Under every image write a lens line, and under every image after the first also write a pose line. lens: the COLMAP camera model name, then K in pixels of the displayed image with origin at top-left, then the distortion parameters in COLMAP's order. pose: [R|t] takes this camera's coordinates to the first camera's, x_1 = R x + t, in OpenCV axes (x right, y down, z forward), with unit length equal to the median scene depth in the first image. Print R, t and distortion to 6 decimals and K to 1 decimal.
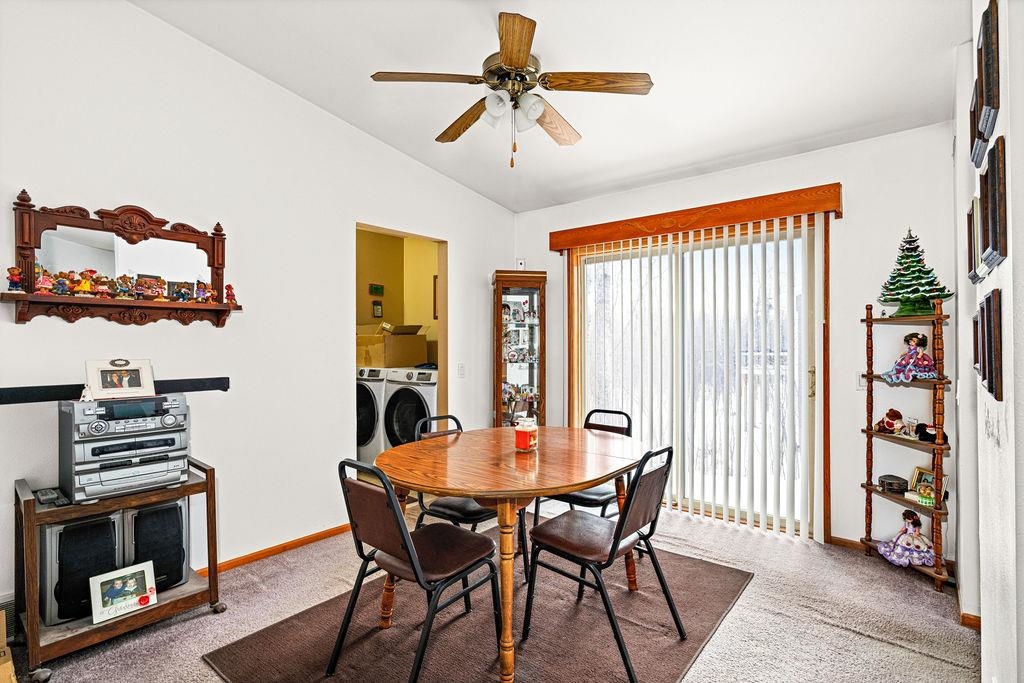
lens RADIAL K [[498.8, 0, 512.3], [0, 498.8, 343.0], [0, 0, 1]] dist [0.000038, 0.000044]
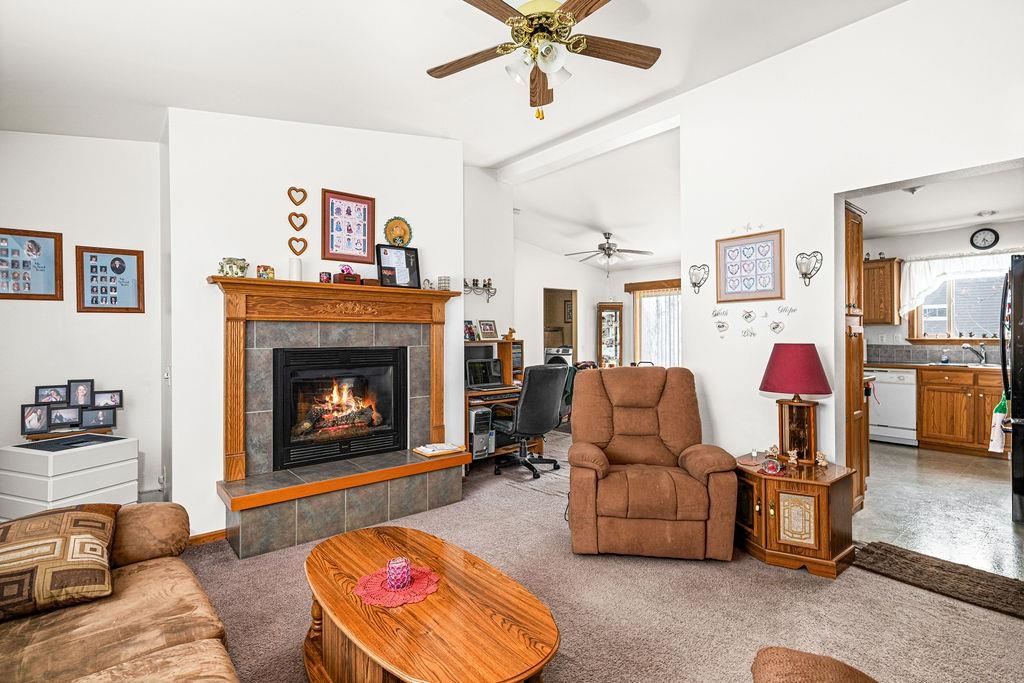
lens RADIAL K [[498.8, 0, 515.4], [0, 498.8, 337.6], [0, 0, 1]] dist [0.000038, 0.000044]
pose [[0.984929, -0.000566, -0.172960, -0.013833], [0.001624, 0.999981, 0.005978, -0.005582], [0.172954, -0.006169, 0.984911, -1.149345]]
